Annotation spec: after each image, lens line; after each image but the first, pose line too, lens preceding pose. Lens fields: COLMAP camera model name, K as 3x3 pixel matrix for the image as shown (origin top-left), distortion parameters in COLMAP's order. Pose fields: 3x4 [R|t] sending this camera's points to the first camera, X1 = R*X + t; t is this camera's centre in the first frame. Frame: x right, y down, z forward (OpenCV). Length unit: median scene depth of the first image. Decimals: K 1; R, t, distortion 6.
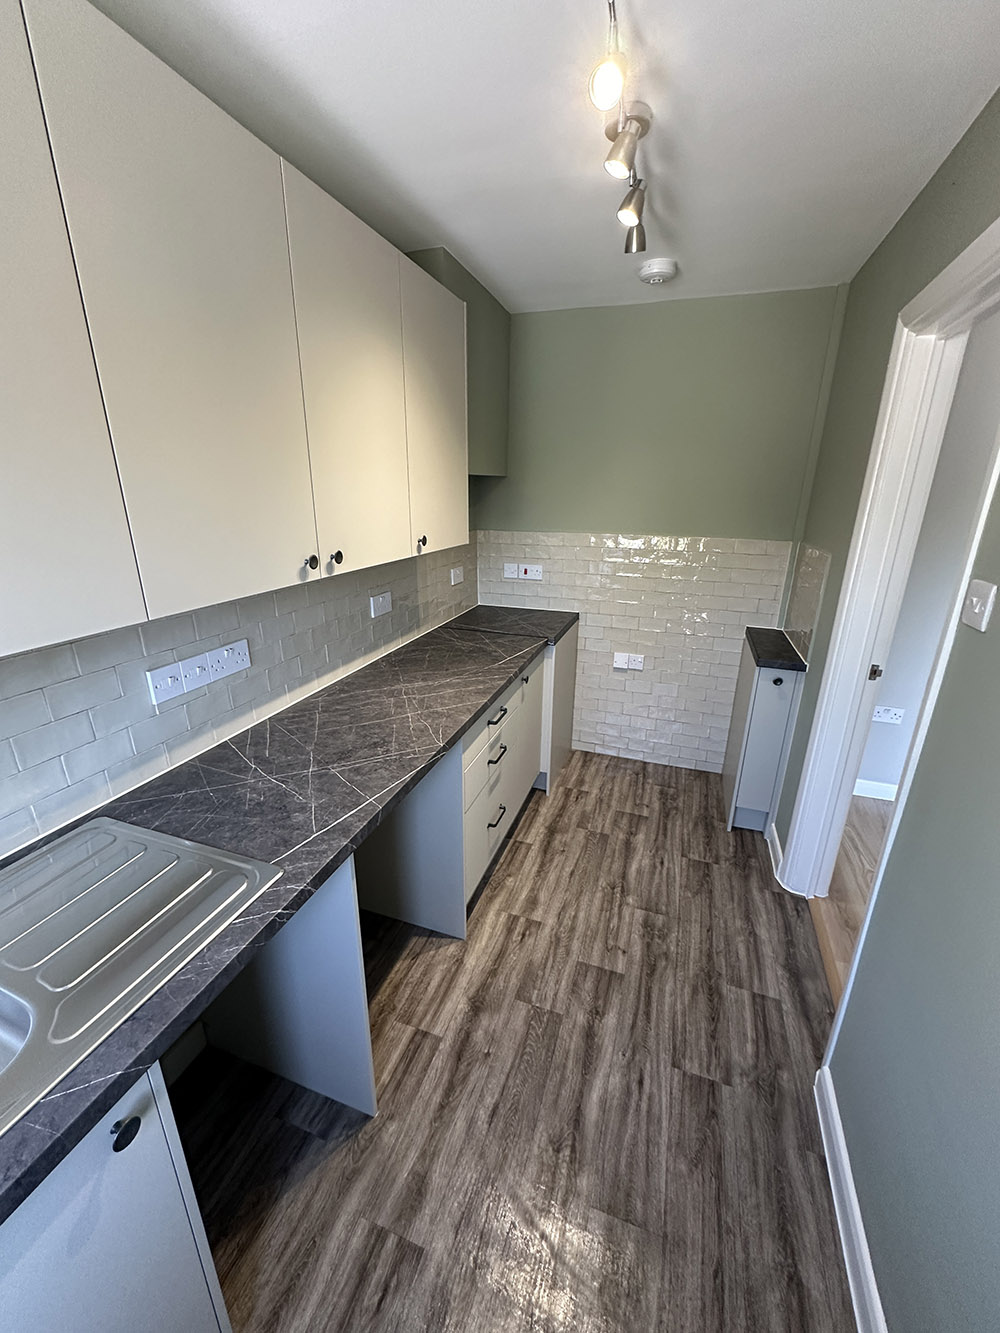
lens RADIAL K [[532.5, 0, 498.1], [0, 532.5, 666.8], [0, 0, 1]] dist [-0.003265, 0.000263]
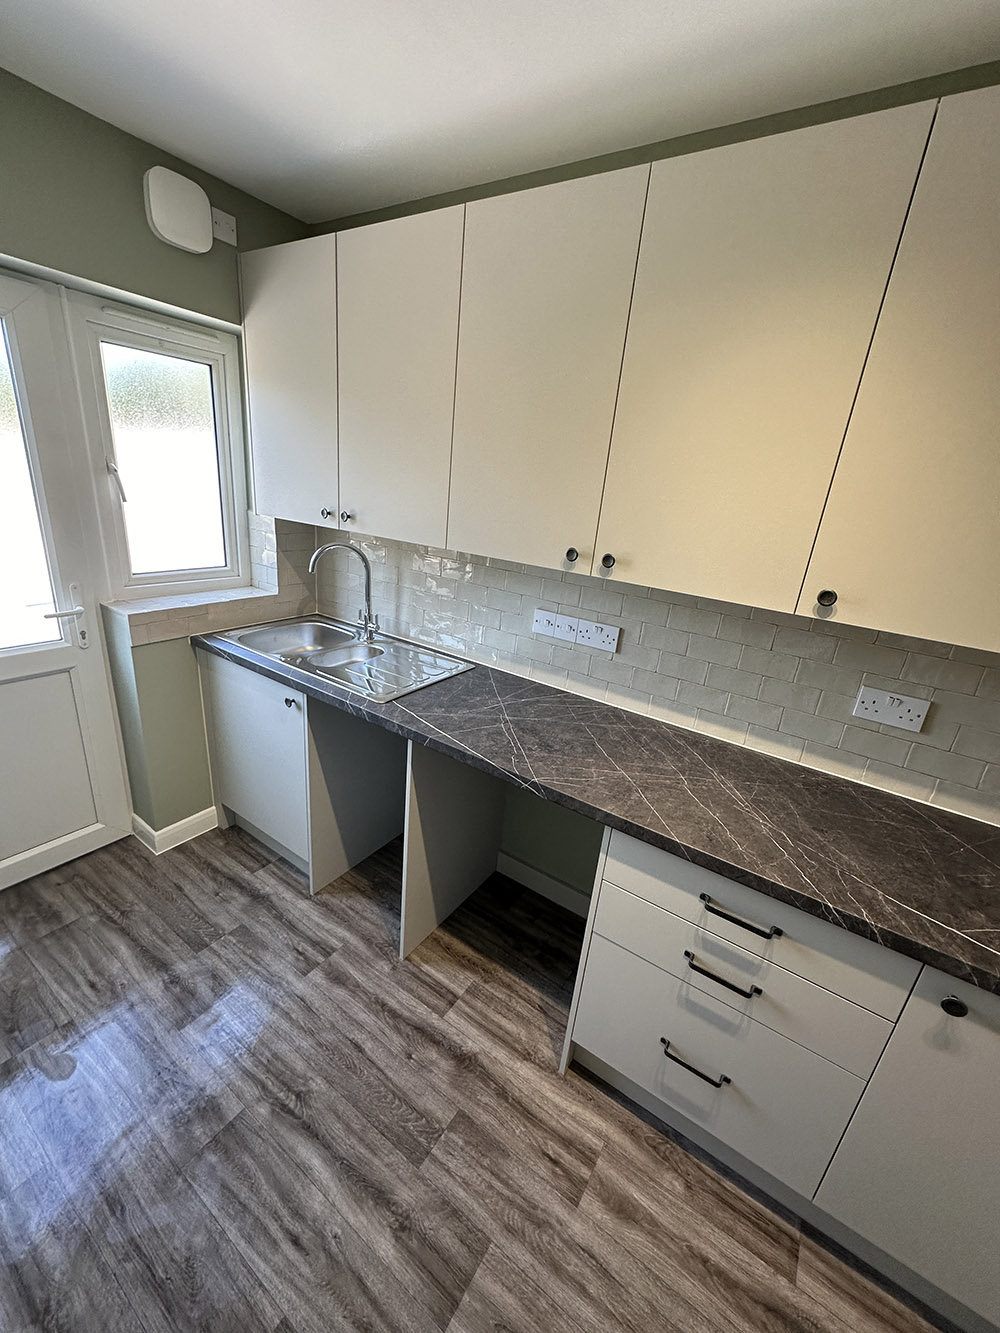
lens RADIAL K [[532.5, 0, 498.1], [0, 532.5, 666.8], [0, 0, 1]] dist [-0.003265, 0.000263]
pose [[-0.248291, 0.293587, -0.923124, 0.566415], [-0.396294, 0.838784, 0.373354, -0.266150], [0.883913, 0.458529, -0.091916, 0.817845]]
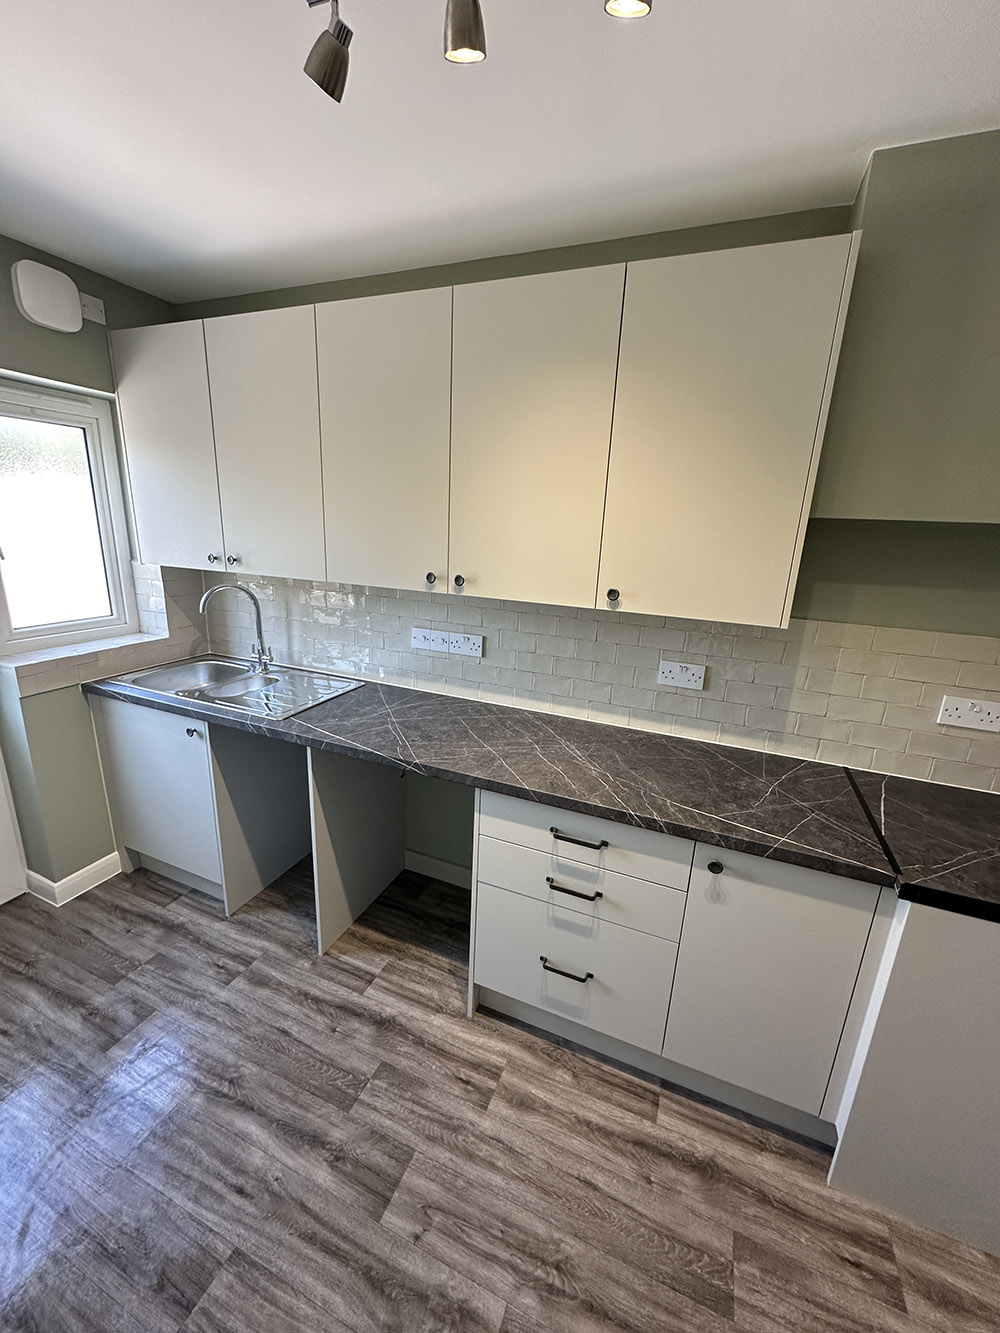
lens RADIAL K [[532.5, 0, 498.1], [0, 532.5, 666.8], [0, 0, 1]] dist [-0.003265, 0.000263]
pose [[-0.056550, 0.253867, -0.965585, 0.741342], [-0.359773, 0.896976, 0.256899, -0.303914], [0.931325, 0.361918, 0.040610, 0.902390]]
